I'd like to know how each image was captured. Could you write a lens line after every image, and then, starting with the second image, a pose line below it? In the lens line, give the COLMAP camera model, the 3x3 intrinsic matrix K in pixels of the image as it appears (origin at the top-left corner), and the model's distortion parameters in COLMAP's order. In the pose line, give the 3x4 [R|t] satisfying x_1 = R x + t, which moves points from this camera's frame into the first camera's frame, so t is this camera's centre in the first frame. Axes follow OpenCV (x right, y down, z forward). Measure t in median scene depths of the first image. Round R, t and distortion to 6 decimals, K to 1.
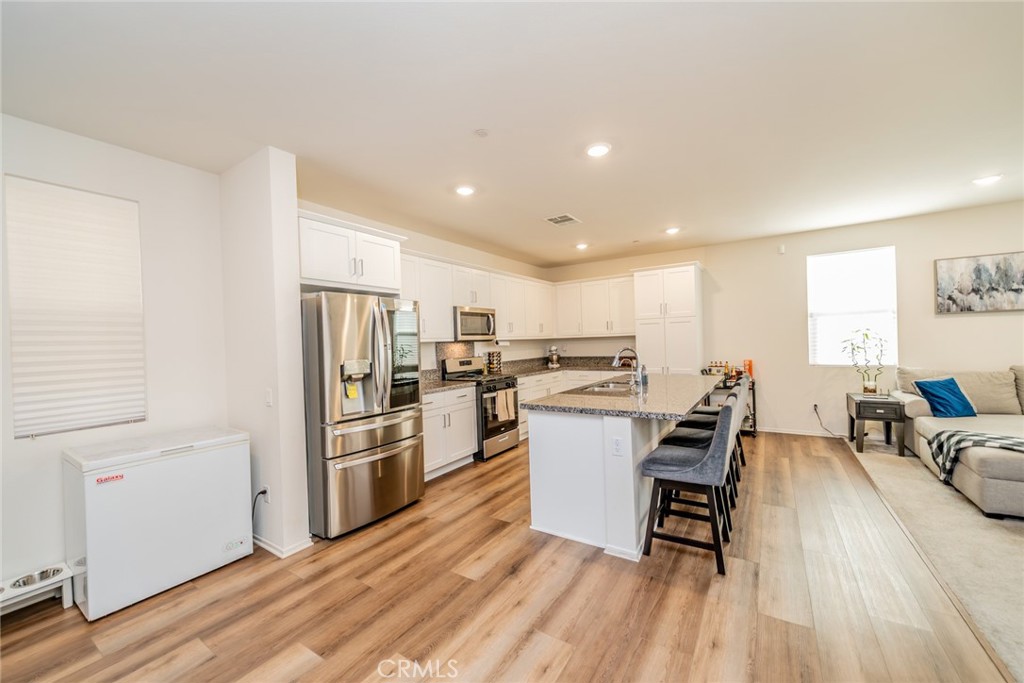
lens RADIAL K [[399.6, 0, 512.0], [0, 399.6, 341.5], [0, 0, 1]] dist [-0.000417, 0.000178]
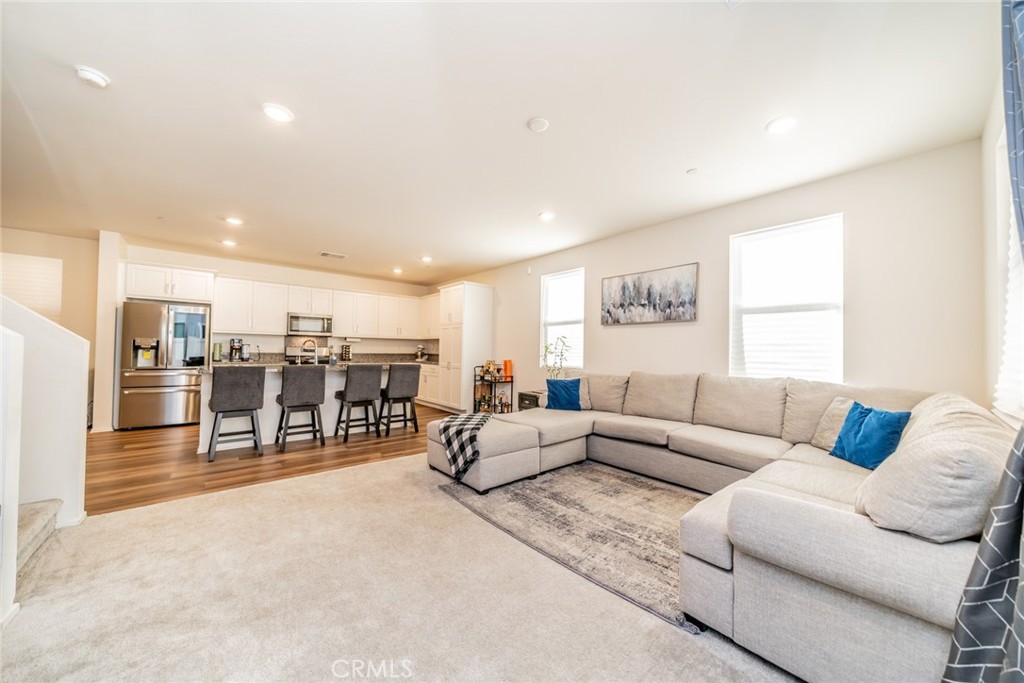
lens RADIAL K [[352.1, 0, 512.0], [0, 352.1, 341.5], [0, 0, 1]] dist [-0.000234, 0.000029]
pose [[0.957505, 0.039119, -0.285751, 1.154195], [-0.045852, 0.998805, -0.016906, 0.008262], [0.284748, 0.029290, 0.958155, -0.057390]]
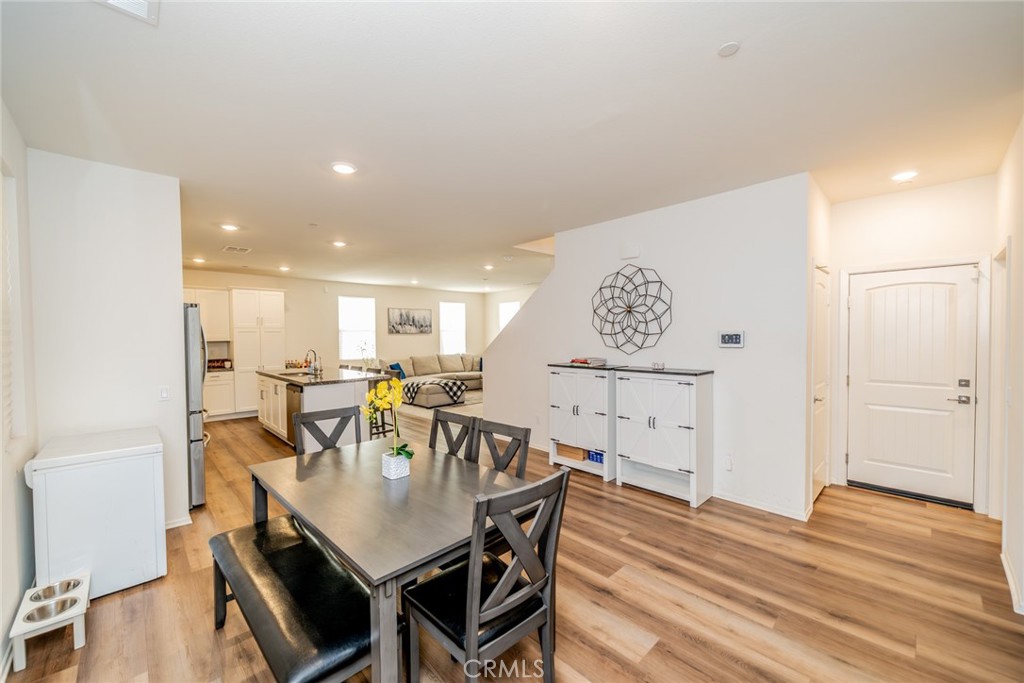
lens RADIAL K [[399.6, 0, 512.0], [0, 399.6, 341.5], [0, 0, 1]] dist [-0.000417, 0.000178]
pose [[0.227443, 0.012897, 0.973706, -0.897740], [0.001731, 0.999905, -0.013648, 0.004470], [-0.973790, 0.004789, 0.227400, -0.129060]]
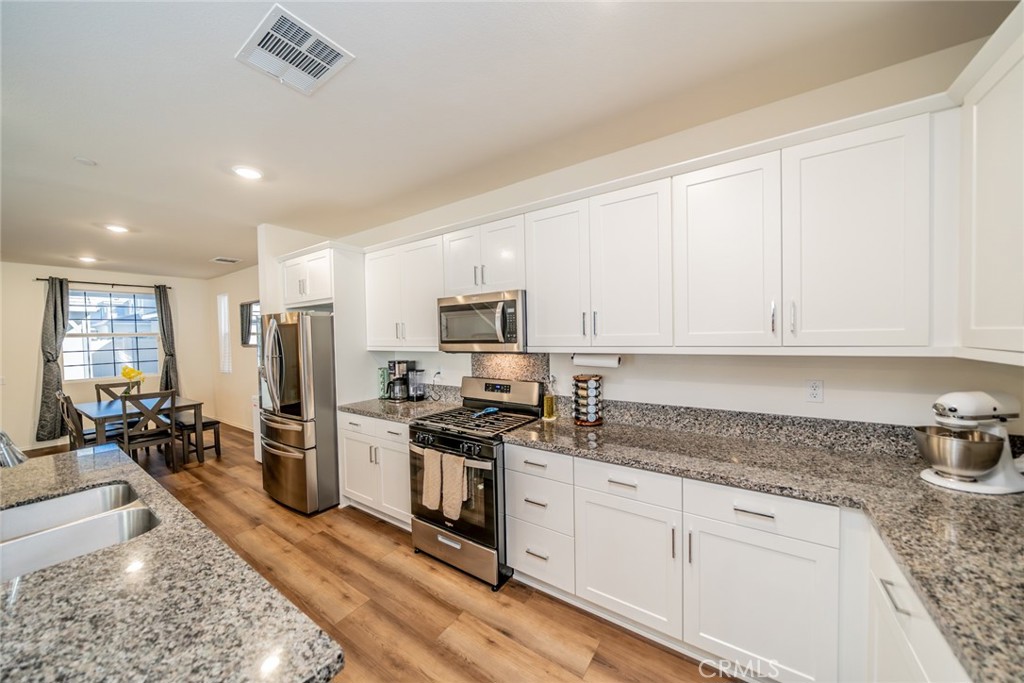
lens RADIAL K [[352.1, 0, 512.0], [0, 352.1, 341.5], [0, 0, 1]] dist [-0.000234, 0.000029]
pose [[-0.026869, 0.053874, -0.998186, 0.468014], [0.021083, 0.998355, 0.053316, -0.049353], [0.999417, -0.019612, -0.027961, 1.207494]]
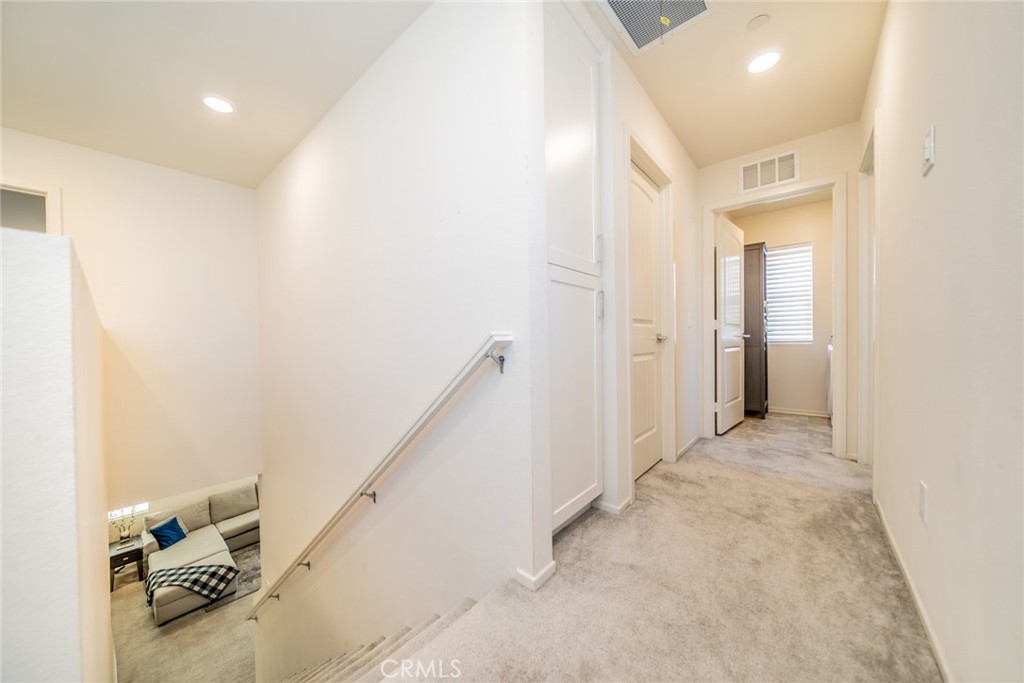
lens RADIAL K [[352.1, 0, 512.0], [0, 352.1, 341.5], [0, 0, 1]] dist [-0.000234, 0.000029]
pose [[0.151097, 0.014559, 0.988412, -0.196671], [0.009304, 0.999826, -0.016150, -0.609011], [-0.988475, 0.011637, 0.150935, -0.662223]]
